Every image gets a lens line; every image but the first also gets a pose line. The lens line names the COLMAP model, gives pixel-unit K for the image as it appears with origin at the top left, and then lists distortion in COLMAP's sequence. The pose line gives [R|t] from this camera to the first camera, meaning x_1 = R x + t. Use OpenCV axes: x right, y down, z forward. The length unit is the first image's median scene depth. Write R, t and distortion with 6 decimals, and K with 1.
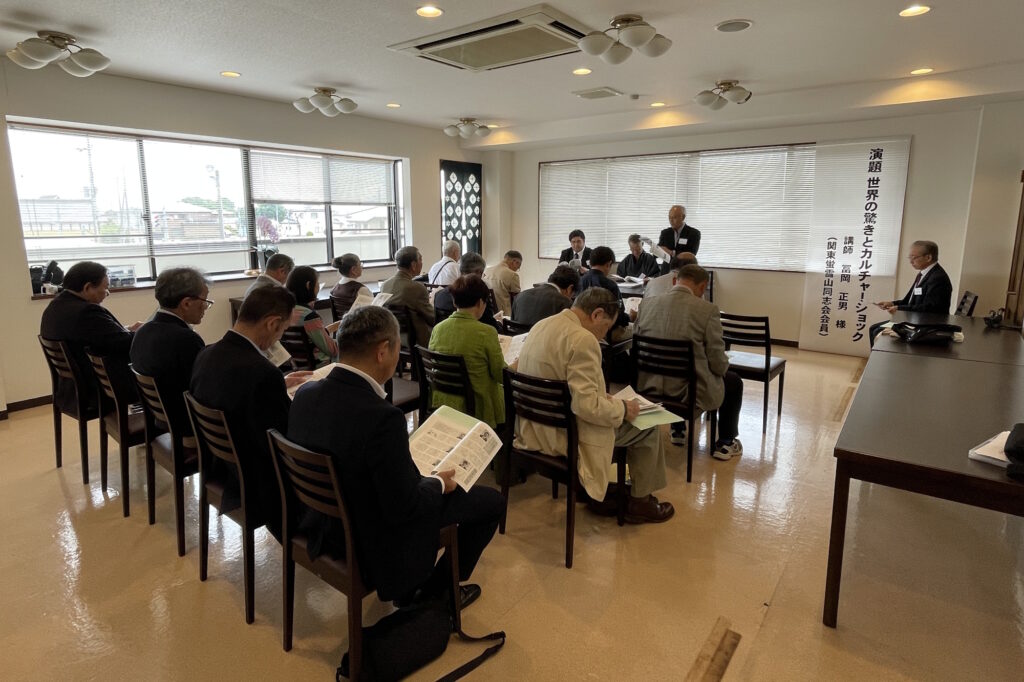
lens RADIAL K [[553.0, 0, 516.8], [0, 553.0, 339.4], [0, 0, 1]] dist [-0.002192, 0.000280]
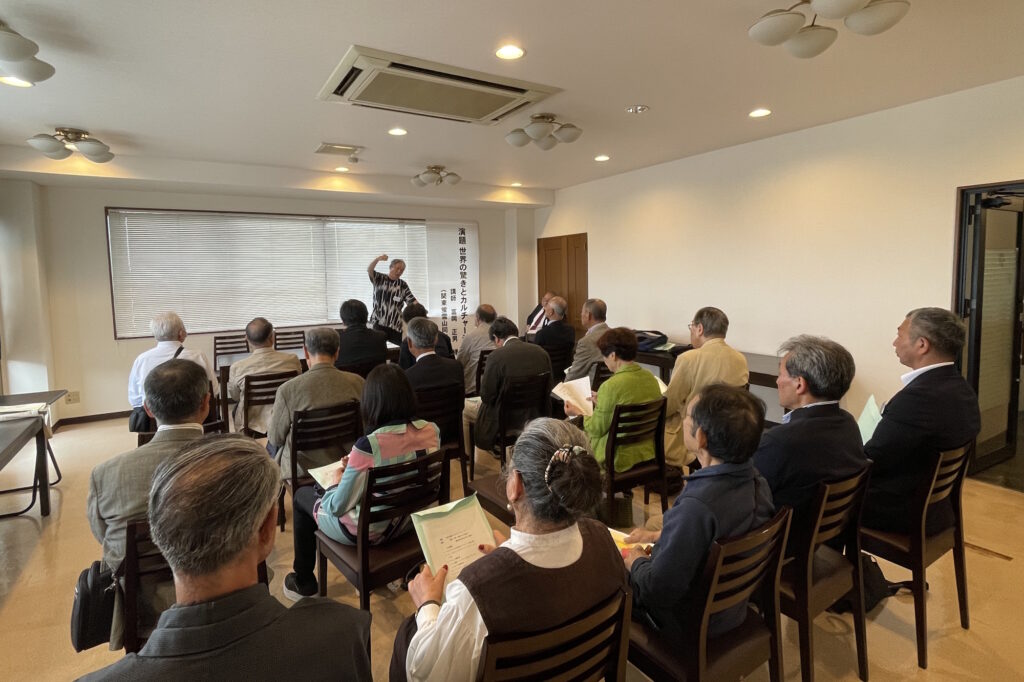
lens RADIAL K [[499.6, 0, 509.7], [0, 499.6, 338.5], [0, 0, 1]] dist [0.002021, 0.000213]
pose [[0.368643, -0.129953, 0.920443, -0.516388], [0.219993, 0.974248, 0.049441, -0.095656], [-0.903164, 0.184264, 0.387738, 0.410494]]
